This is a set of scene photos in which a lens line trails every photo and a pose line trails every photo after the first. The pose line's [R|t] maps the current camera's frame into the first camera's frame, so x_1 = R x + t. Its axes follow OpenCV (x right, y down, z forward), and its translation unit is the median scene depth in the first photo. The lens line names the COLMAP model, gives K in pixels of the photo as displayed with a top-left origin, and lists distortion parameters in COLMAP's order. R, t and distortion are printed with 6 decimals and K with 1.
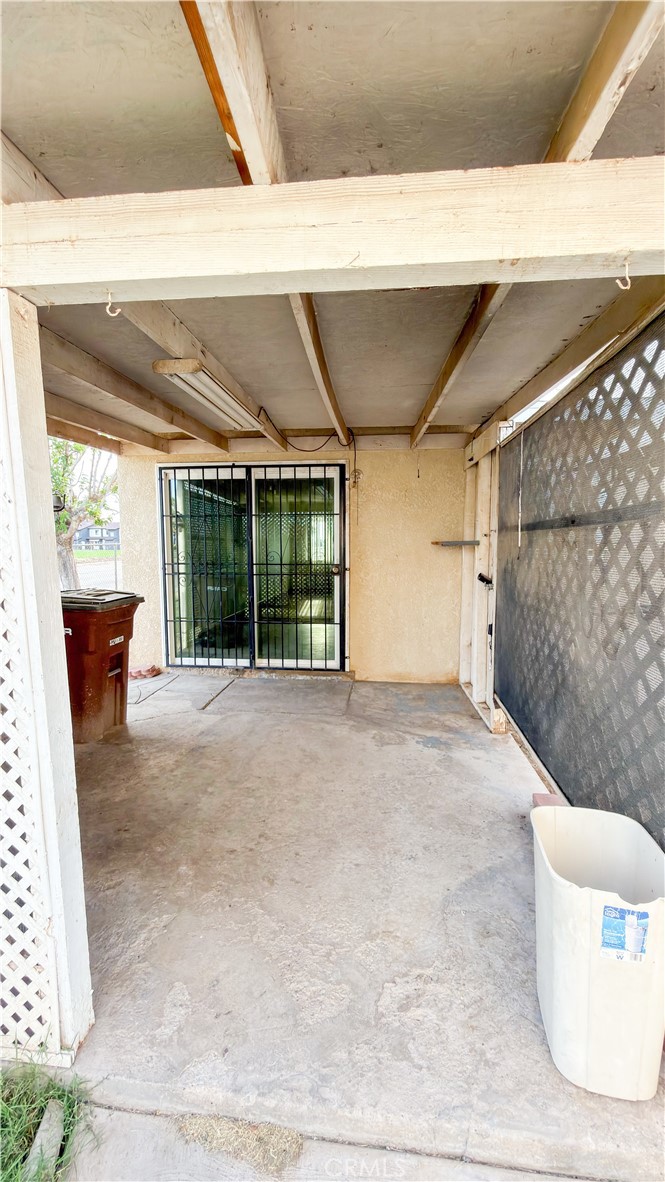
lens RADIAL K [[463.1, 0, 330.5], [0, 463.1, 592.8], [0, 0, 1]] dist [0.001816, 0.000367]
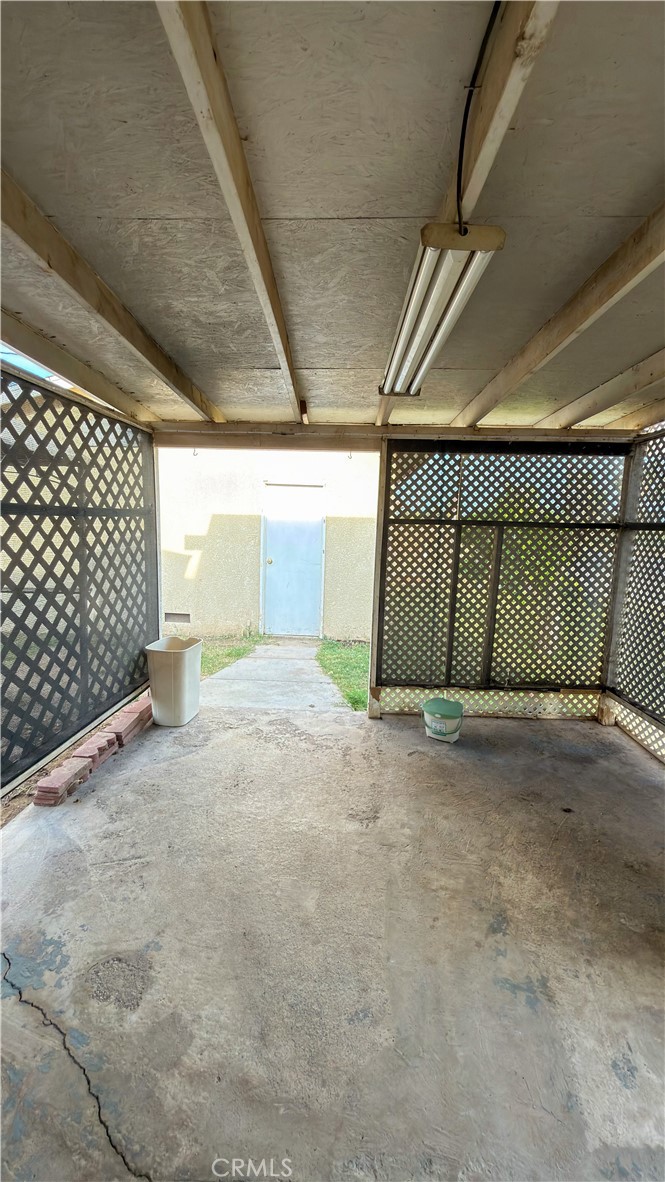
lens RADIAL K [[463.1, 0, 330.5], [0, 463.1, 592.8], [0, 0, 1]] dist [0.001816, 0.000367]
pose [[-0.997609, -0.018597, -0.066561, -0.044574], [-0.034646, 0.967927, 0.248832, -0.170054], [0.059798, 0.250543, -0.966257, 1.416614]]
